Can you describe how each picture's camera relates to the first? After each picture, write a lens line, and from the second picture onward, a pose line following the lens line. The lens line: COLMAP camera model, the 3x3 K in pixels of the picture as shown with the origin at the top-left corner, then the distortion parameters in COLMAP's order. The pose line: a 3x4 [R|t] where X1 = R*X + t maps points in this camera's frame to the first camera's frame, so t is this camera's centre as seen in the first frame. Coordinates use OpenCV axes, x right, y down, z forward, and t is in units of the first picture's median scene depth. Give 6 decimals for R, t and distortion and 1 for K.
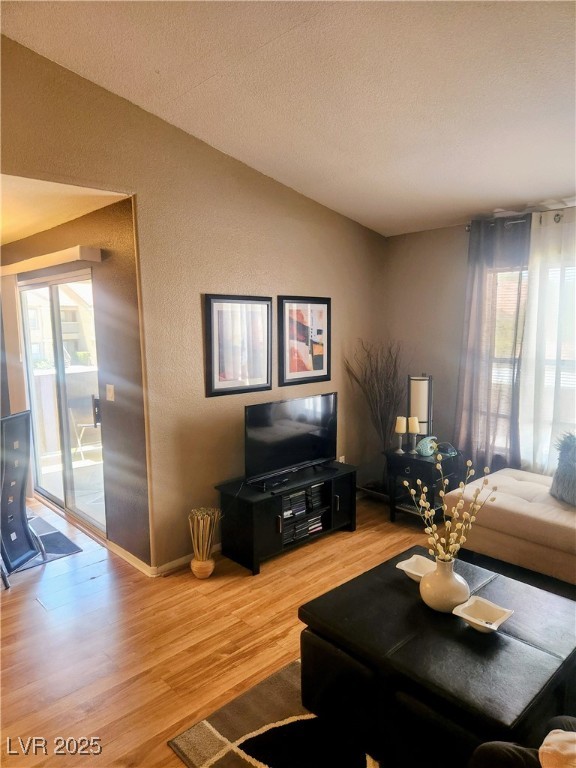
lens RADIAL K [[511.4, 0, 288.0], [0, 511.4, 384.0], [0, 0, 1]] dist [0.002939, 0.001229]
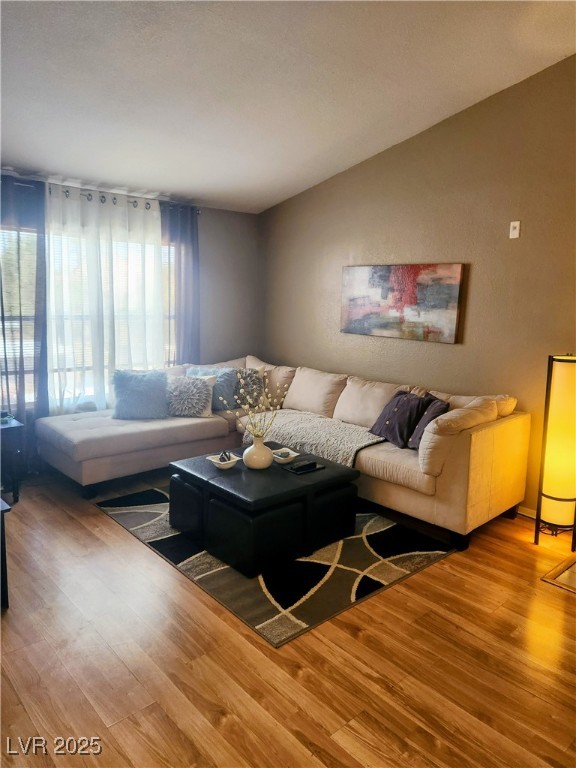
lens RADIAL K [[511.4, 0, 288.0], [0, 511.4, 384.0], [0, 0, 1]] dist [0.002939, 0.001229]
pose [[0.033560, -0.152477, 0.987737, -1.170232], [0.093745, 0.984417, 0.148780, -0.035080], [-0.995030, 0.087602, 0.047331, 0.809777]]
